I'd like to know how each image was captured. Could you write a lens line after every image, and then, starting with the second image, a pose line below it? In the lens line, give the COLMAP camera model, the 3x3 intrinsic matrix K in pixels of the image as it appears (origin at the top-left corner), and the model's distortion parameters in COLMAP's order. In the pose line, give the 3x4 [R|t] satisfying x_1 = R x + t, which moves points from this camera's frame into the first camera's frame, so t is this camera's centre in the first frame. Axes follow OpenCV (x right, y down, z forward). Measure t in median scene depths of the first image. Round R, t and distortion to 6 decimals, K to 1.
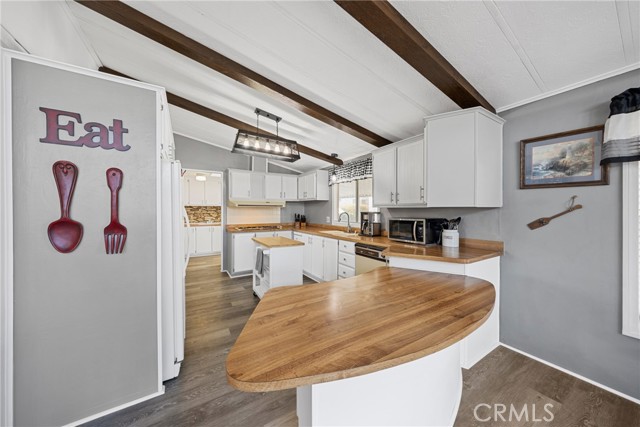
lens RADIAL K [[212.7, 0, 319.4], [0, 212.7, 213.6], [0, 0, 1]] dist [-0.004788, -0.001108]
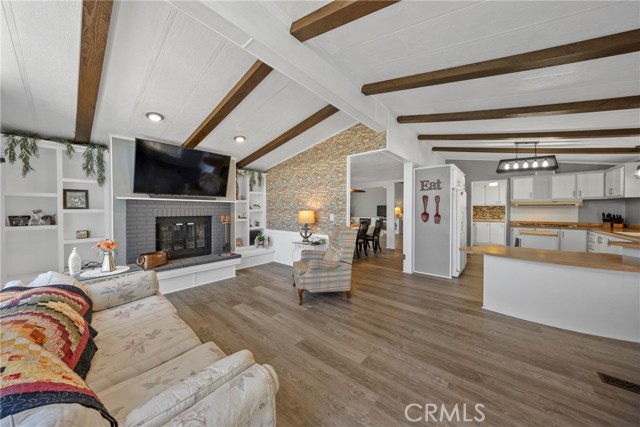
lens RADIAL K [[212.7, 0, 318.4], [0, 212.7, 210.5], [0, 0, 1]] dist [-0.004788, -0.001108]
pose [[0.289360, 0.004356, -0.957211, 0.575580], [-0.012236, 0.999925, 0.000851, 0.005947], [0.957142, 0.011466, 0.289391, -0.598592]]
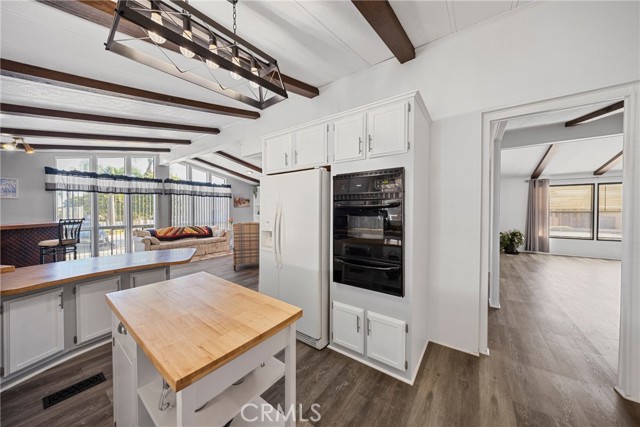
lens RADIAL K [[212.7, 0, 320.5], [0, 212.7, 213.2], [0, 0, 1]] dist [-0.004788, -0.001108]
pose [[-0.921827, 0.005026, -0.387568, -0.228193], [-0.007284, 0.999515, 0.030286, -0.017344], [0.387532, 0.030742, -0.921343, 1.176967]]
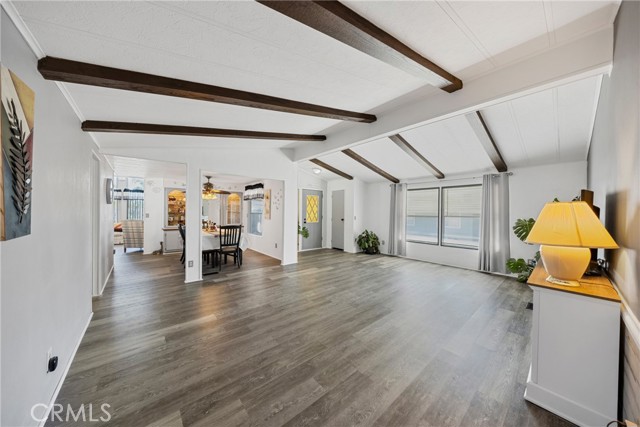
lens RADIAL K [[212.7, 0, 318.0], [0, 212.7, 209.1], [0, 0, 1]] dist [-0.004788, -0.001108]
pose [[-0.988588, -0.012033, -0.150166, -1.684092], [-0.012939, 0.999904, 0.005057, -0.043885], [0.150090, 0.006942, -0.988648, 1.934956]]
